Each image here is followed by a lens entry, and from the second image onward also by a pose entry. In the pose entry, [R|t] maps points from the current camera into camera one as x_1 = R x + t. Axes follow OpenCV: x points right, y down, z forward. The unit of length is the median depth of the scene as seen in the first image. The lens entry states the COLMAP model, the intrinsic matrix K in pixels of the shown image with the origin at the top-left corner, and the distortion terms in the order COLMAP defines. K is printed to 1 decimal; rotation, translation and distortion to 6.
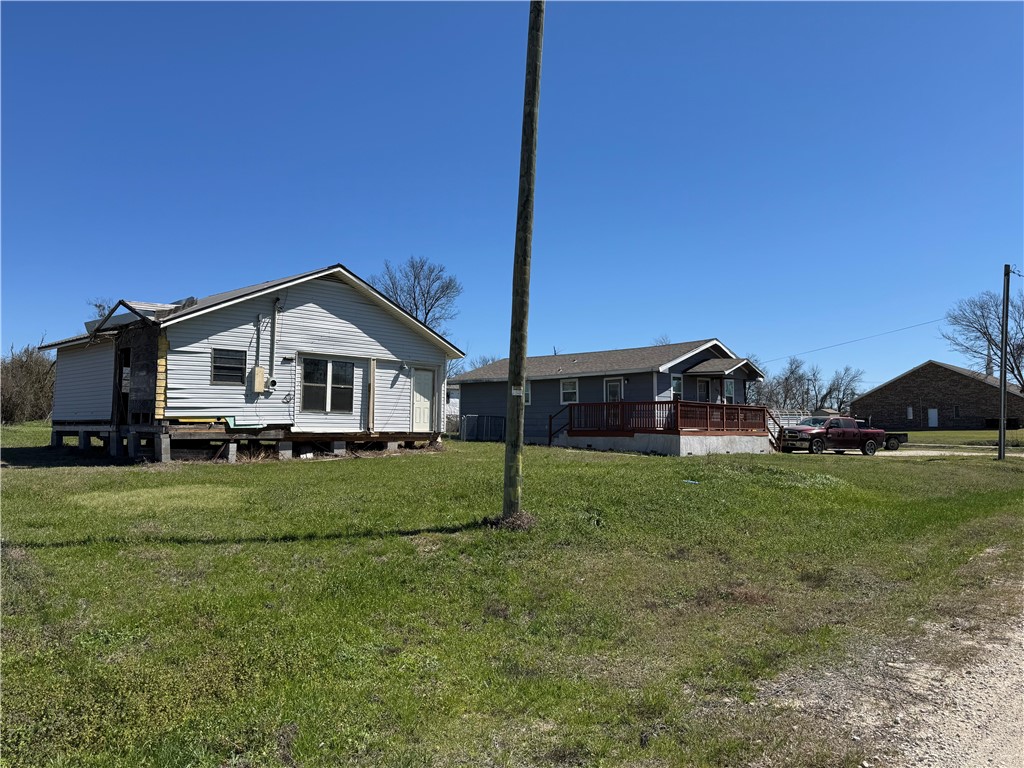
lens RADIAL K [[783.3, 0, 501.8], [0, 783.3, 387.1], [0, 0, 1]] dist [-0.005650, -0.023962]
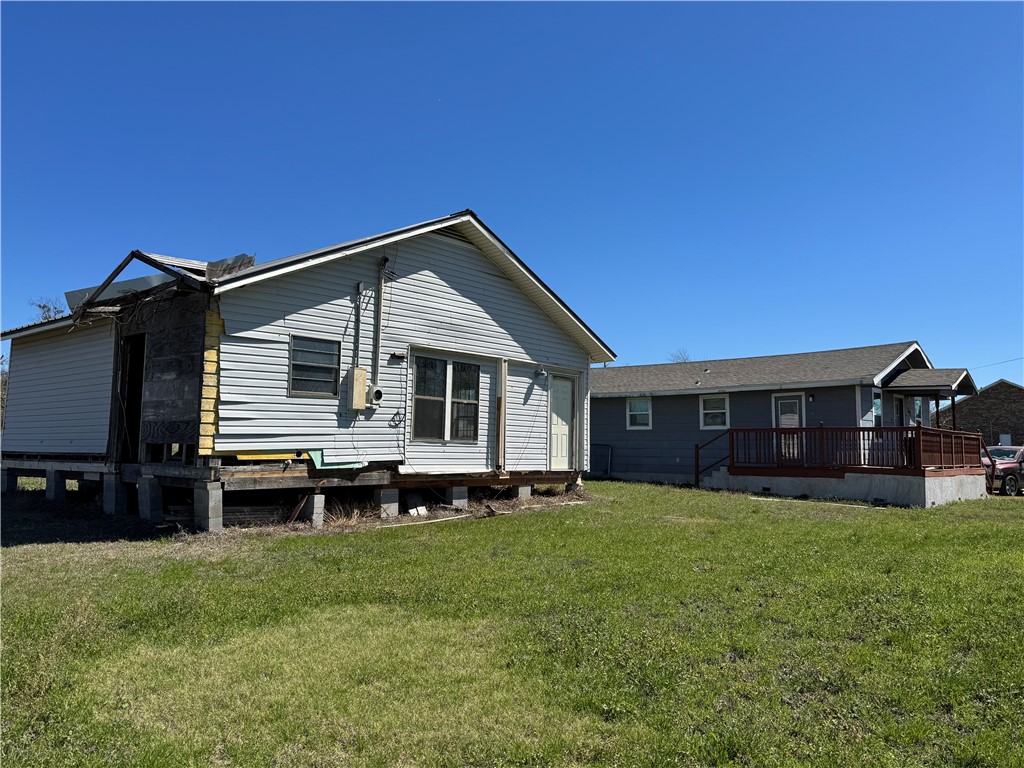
lens RADIAL K [[808.2, 0, 472.2], [0, 808.2, 384.3], [0, 0, 1]] dist [0.038342, -0.044374]
pose [[0.999723, 0.008039, 0.022120, -0.215775], [-0.007434, 0.999599, -0.027310, 0.003122], [-0.022331, 0.027138, 0.999382, 0.338112]]
